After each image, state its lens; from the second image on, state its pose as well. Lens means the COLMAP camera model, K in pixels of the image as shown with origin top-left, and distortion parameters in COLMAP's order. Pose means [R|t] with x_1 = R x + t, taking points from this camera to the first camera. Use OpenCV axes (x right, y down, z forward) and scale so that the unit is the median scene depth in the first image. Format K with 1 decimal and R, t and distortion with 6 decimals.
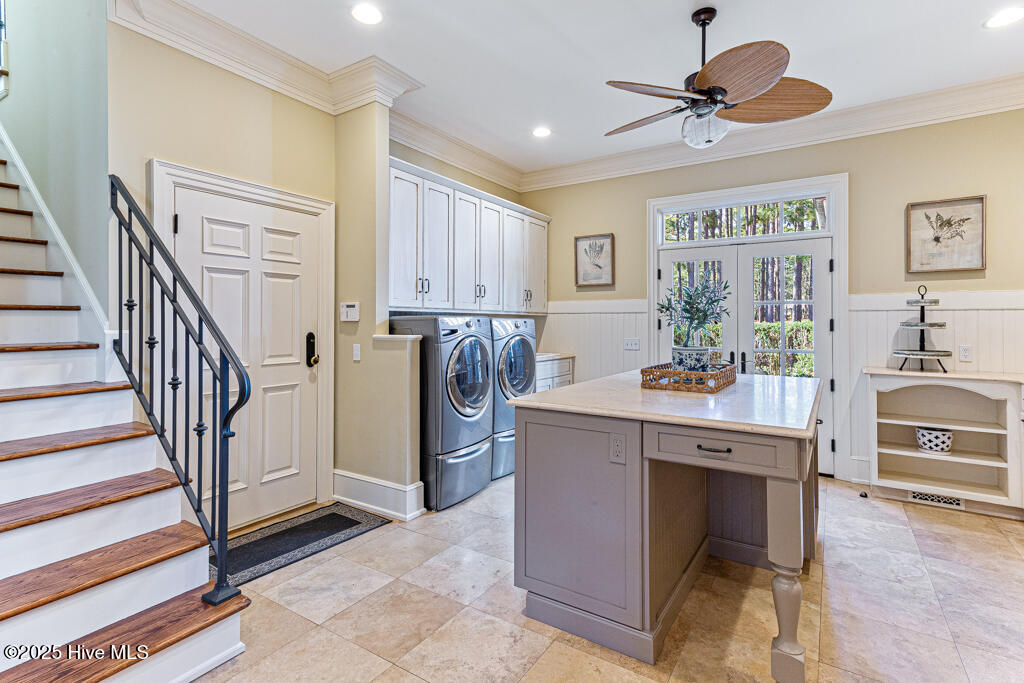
lens RADIAL K [[490.1, 0, 507.2], [0, 490.1, 318.4], [0, 0, 1]] dist [0.000253, 0.000200]
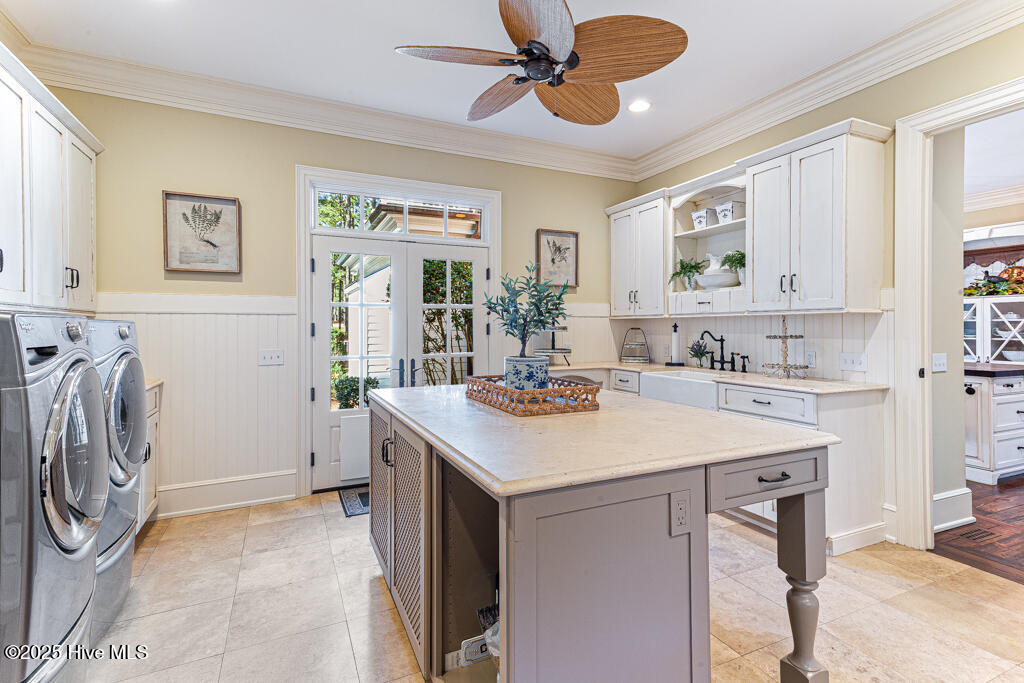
lens RADIAL K [[480.3, 0, 509.2], [0, 480.3, 332.0], [0, 0, 1]] dist [0.001328, 0.000841]
pose [[0.513206, -0.013383, 0.858161, -0.227182], [-0.005920, 0.999799, 0.019132, -0.000306], [-0.858245, -0.014899, 0.513024, 0.413419]]
